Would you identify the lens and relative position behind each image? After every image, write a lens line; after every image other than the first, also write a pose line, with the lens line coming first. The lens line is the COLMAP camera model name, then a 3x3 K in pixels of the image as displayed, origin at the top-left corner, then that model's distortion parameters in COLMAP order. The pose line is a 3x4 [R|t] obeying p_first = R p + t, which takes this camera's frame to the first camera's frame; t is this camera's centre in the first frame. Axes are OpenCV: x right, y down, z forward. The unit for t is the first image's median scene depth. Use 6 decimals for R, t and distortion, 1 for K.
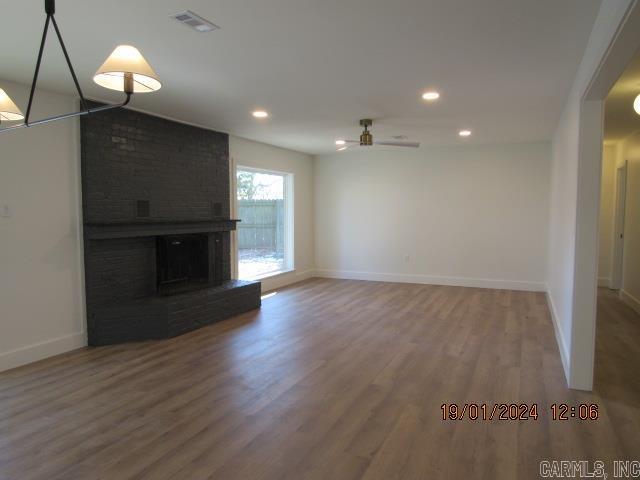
lens RADIAL K [[457.7, 0, 320.0], [0, 457.7, 240.0], [0, 0, 1]] dist [-0.023600, 0.002365]
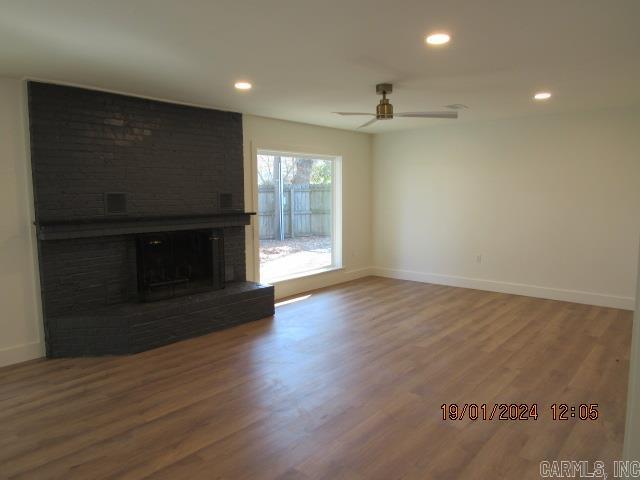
lens RADIAL K [[457.7, 0, 320.0], [0, 457.7, 240.0], [0, 0, 1]] dist [-0.023600, 0.002365]
pose [[0.962287, 0.023364, -0.271031, 0.204575], [-0.012115, 0.998997, 0.043102, -0.036128], [0.271766, -0.038193, 0.961605, 0.228309]]
